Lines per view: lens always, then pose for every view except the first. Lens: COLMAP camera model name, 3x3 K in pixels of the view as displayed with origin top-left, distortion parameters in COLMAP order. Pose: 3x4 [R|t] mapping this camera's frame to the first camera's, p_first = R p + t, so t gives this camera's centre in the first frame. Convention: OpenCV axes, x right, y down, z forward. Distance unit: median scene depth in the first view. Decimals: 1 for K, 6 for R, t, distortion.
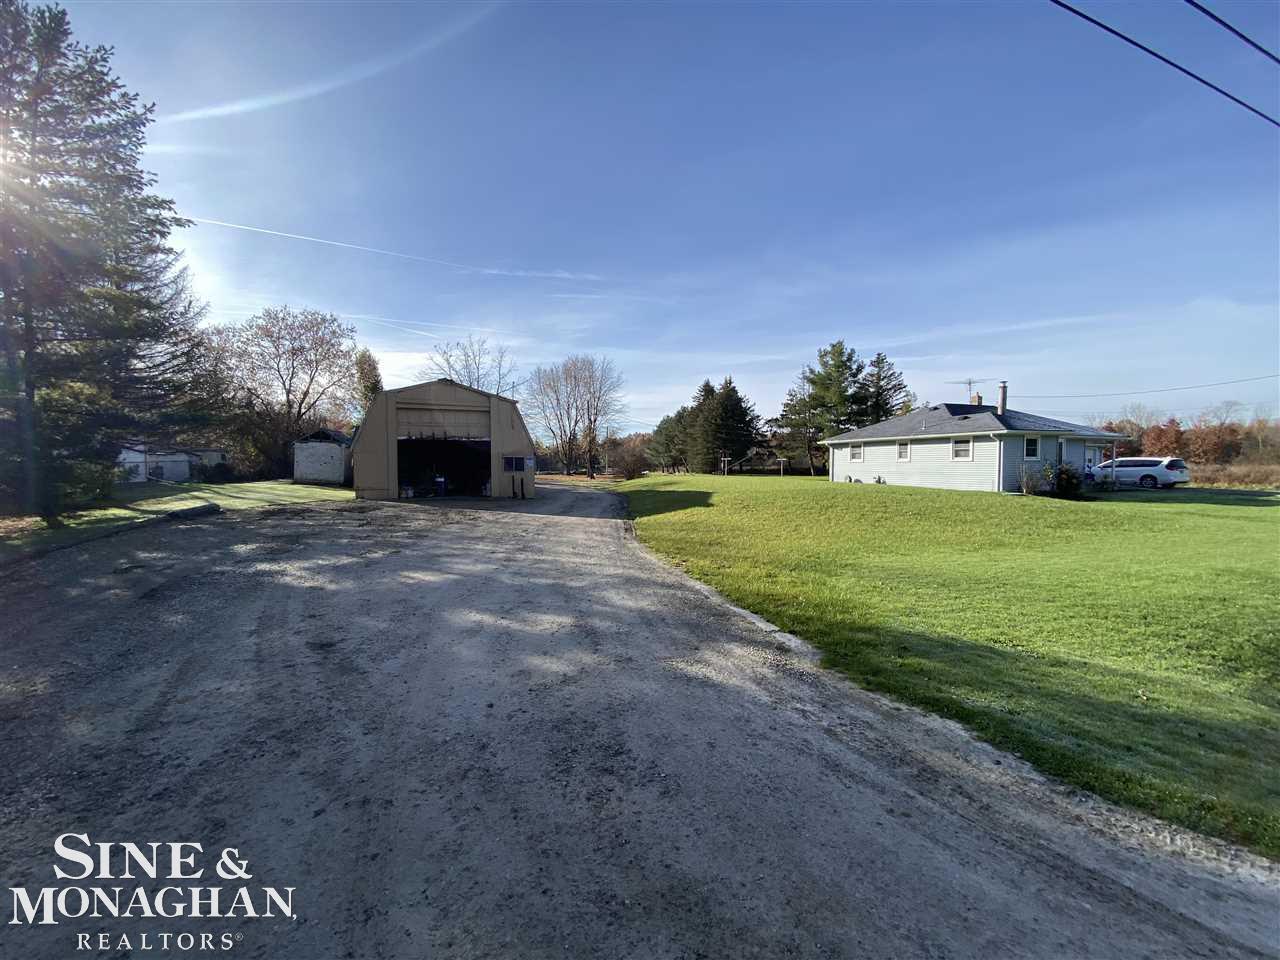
lens RADIAL K [[512.7, 0, 640.0], [0, 512.7, 480.0], [0, 0, 1]] dist [0.000335, -0.000004]
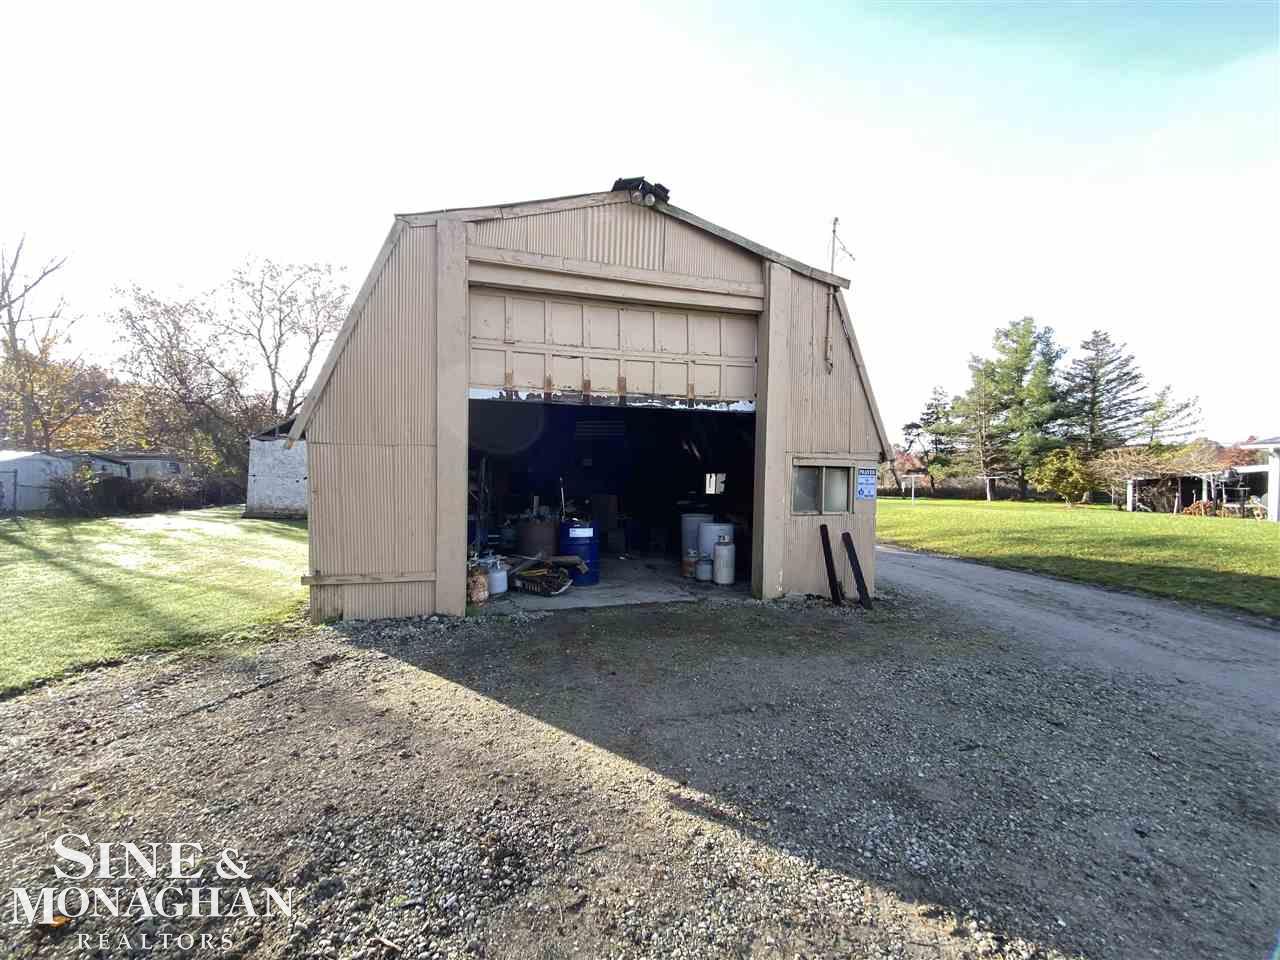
lens RADIAL K [[512.7, 0, 640.0], [0, 512.7, 480.0], [0, 0, 1]] dist [0.000335, -0.000004]
pose [[0.999178, 0.009335, -0.039439, -0.344780], [-0.010598, 0.999433, -0.031946, -0.025230], [0.039118, 0.032338, 0.998711, 0.679582]]
